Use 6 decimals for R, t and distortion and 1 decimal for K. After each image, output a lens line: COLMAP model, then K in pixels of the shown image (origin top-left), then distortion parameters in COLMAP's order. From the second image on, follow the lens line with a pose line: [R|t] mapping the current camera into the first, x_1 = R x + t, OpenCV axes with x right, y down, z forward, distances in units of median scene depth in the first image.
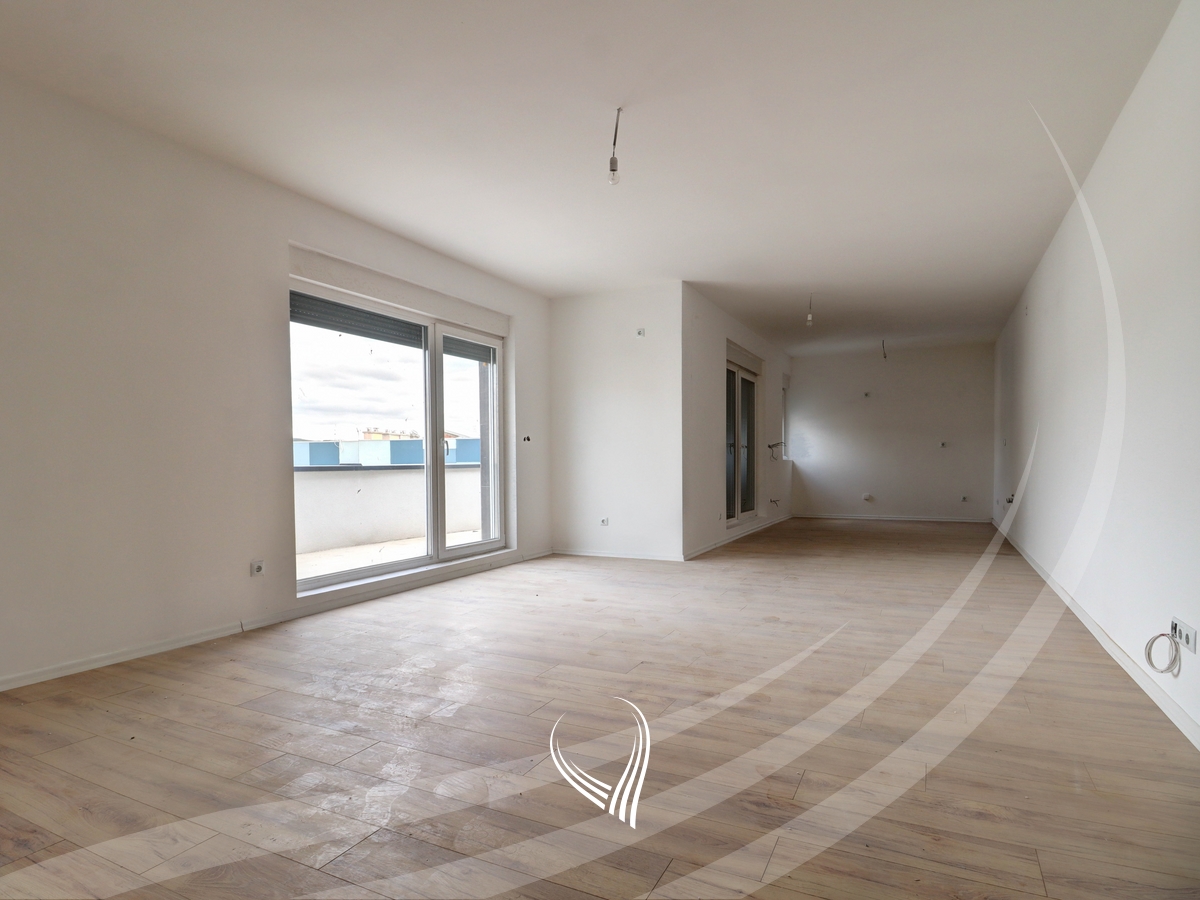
lens RADIAL K [[646.0, 0, 599.1], [0, 646.0, 486.5], [0, 0, 1]] dist [0.000303, -0.000130]
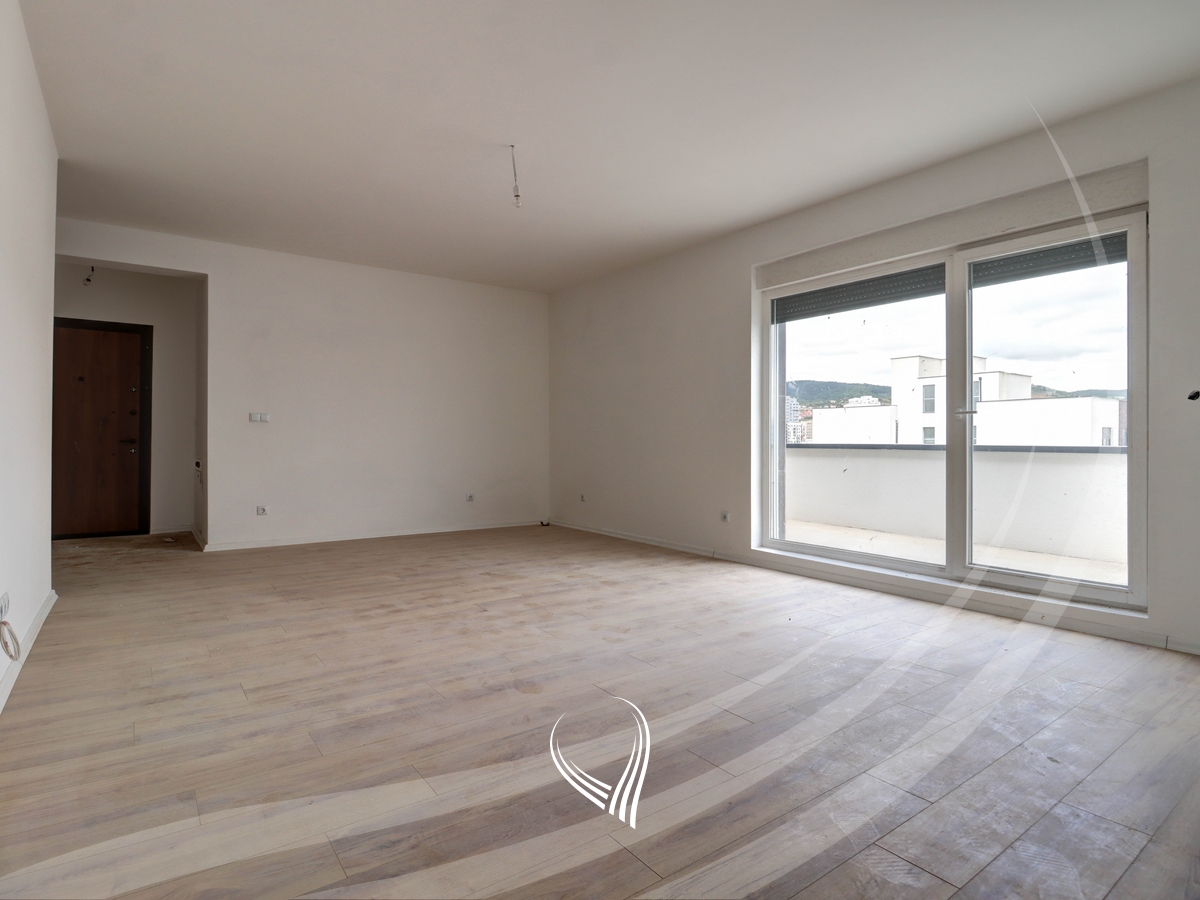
lens RADIAL K [[633.9, 0, 585.8], [0, 633.9, 434.0], [0, 0, 1]] dist [-0.001956, -0.001181]
pose [[-0.456550, -0.004214, -0.889688, 0.760450], [-0.037133, 0.999208, 0.014323, -0.054002], [0.888922, 0.039576, -0.456345, 1.260517]]
